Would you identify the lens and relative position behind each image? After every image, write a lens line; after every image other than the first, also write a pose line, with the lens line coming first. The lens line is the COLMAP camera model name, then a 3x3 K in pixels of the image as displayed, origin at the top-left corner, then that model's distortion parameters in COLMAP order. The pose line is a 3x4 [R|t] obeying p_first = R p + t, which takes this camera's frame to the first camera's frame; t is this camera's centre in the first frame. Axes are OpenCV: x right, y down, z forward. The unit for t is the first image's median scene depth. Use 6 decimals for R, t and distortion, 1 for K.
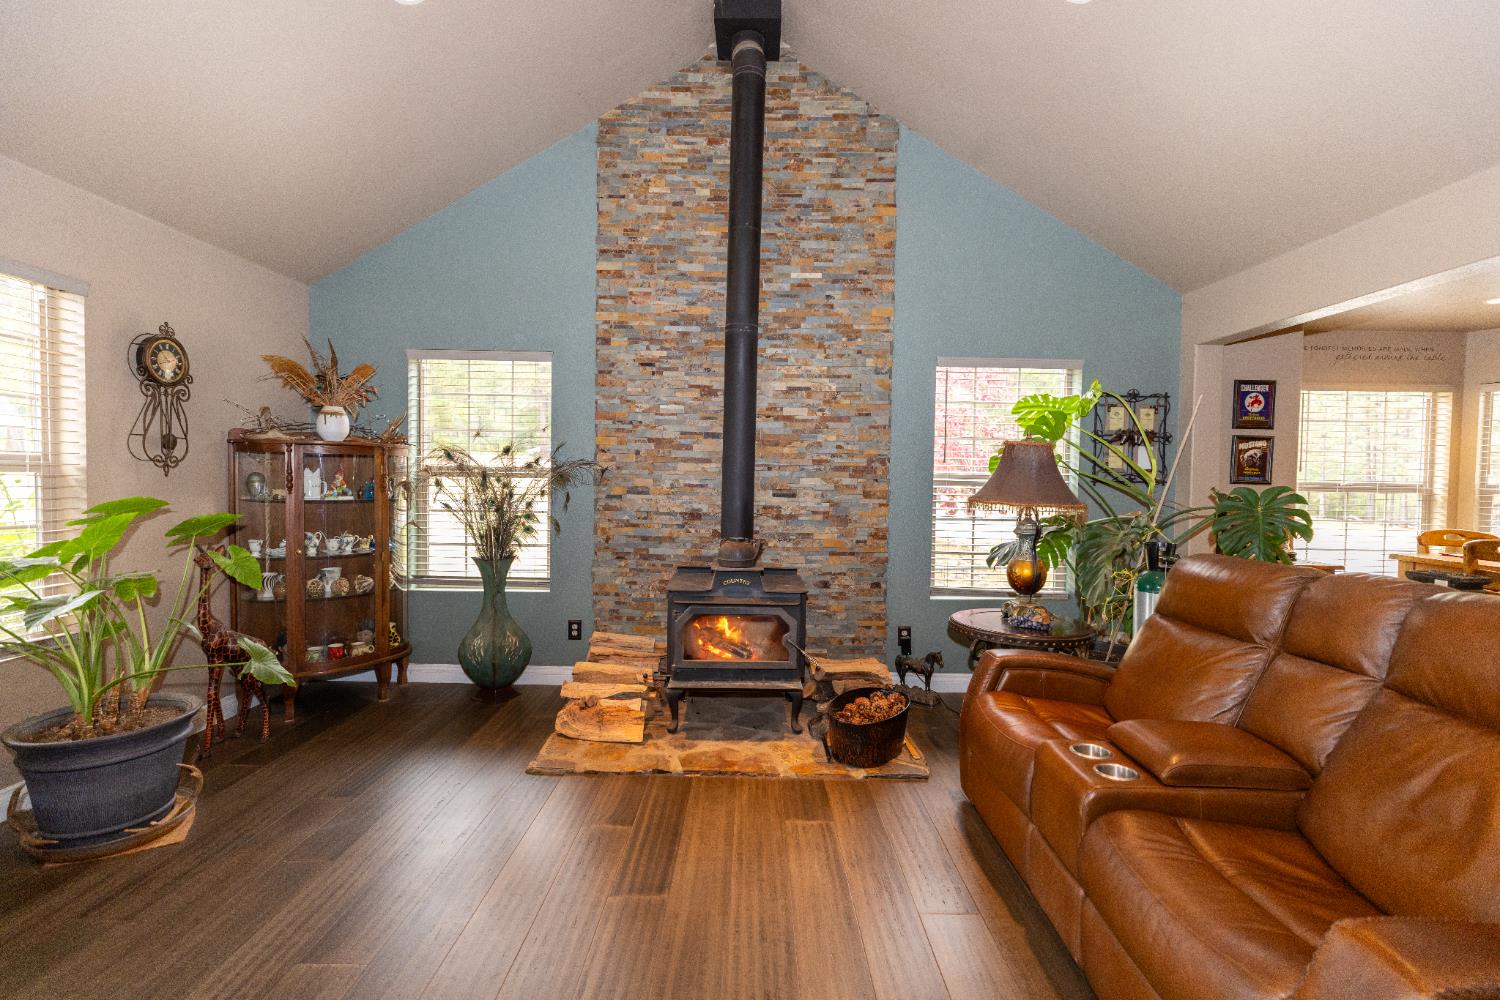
lens RADIAL K [[665.4, 0, 752.8], [0, 665.4, 495.0], [0, 0, 1]] dist [0.001899, -0.000184]
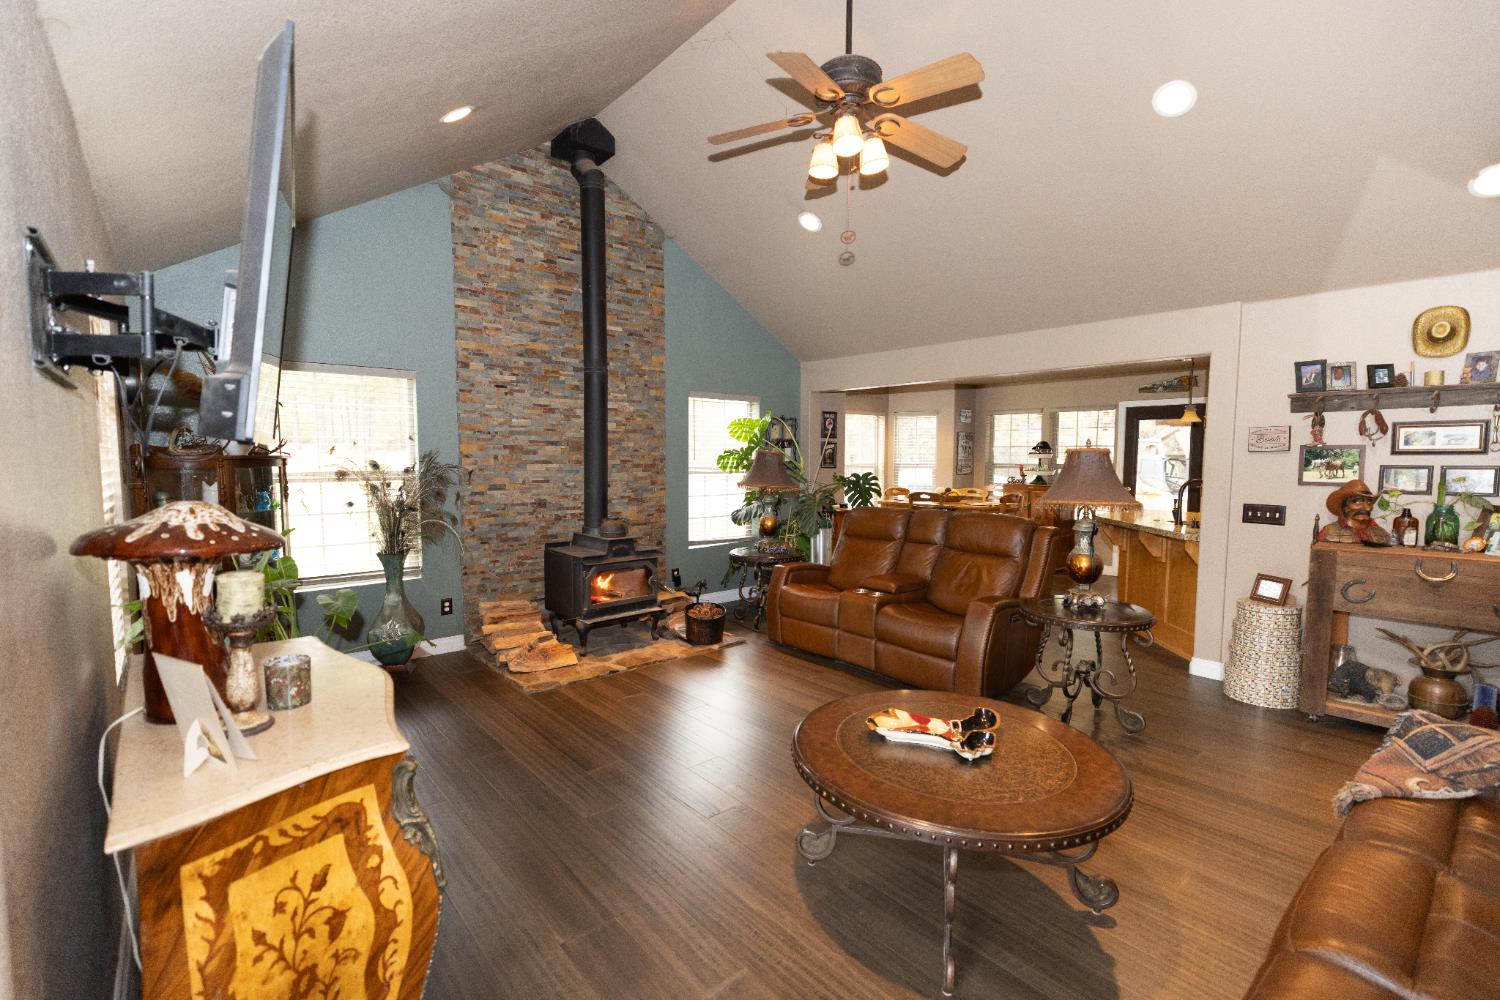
lens RADIAL K [[665.4, 0, 752.8], [0, 665.4, 495.0], [0, 0, 1]] dist [0.001899, -0.000184]
pose [[0.756383, -0.054563, 0.651849, -0.625428], [0.025146, 0.998204, 0.054375, -0.048478], [-0.653645, -0.024737, 0.756397, -0.259601]]
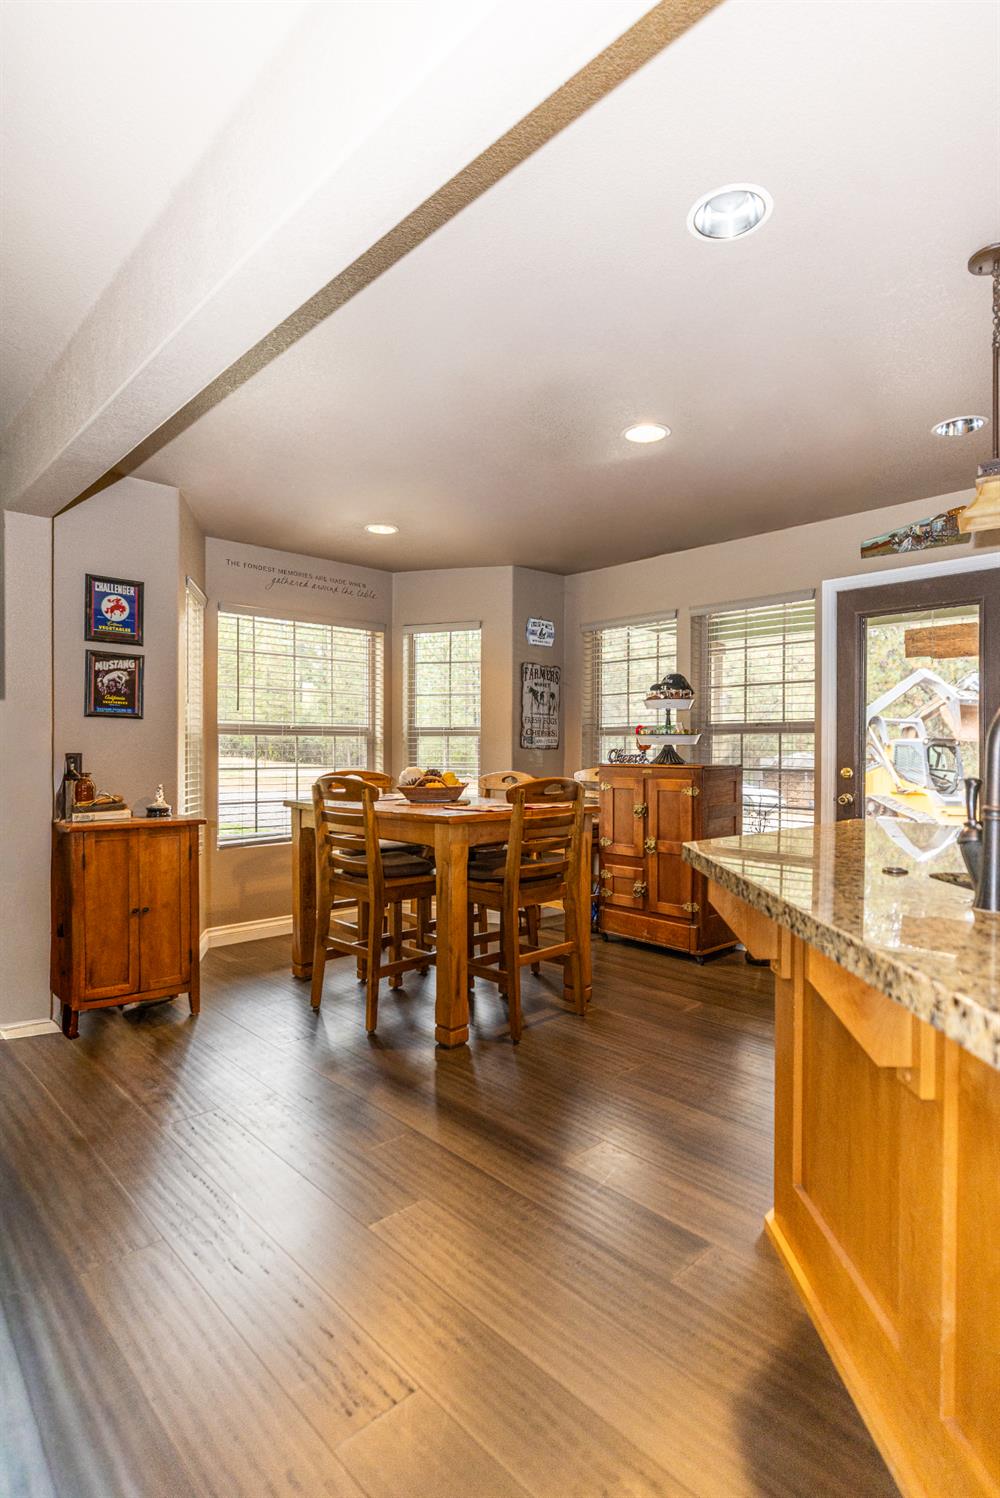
lens RADIAL K [[774.7, 0, 500.0], [0, 774.7, 749.0], [0, 0, 1]] dist [-0.001063, -0.000081]
pose [[0.724197, -0.012620, 0.689478, 0.474808], [0.026006, 0.999621, -0.009018, 0.038158], [-0.689103, 0.024461, 0.724250, 0.082117]]
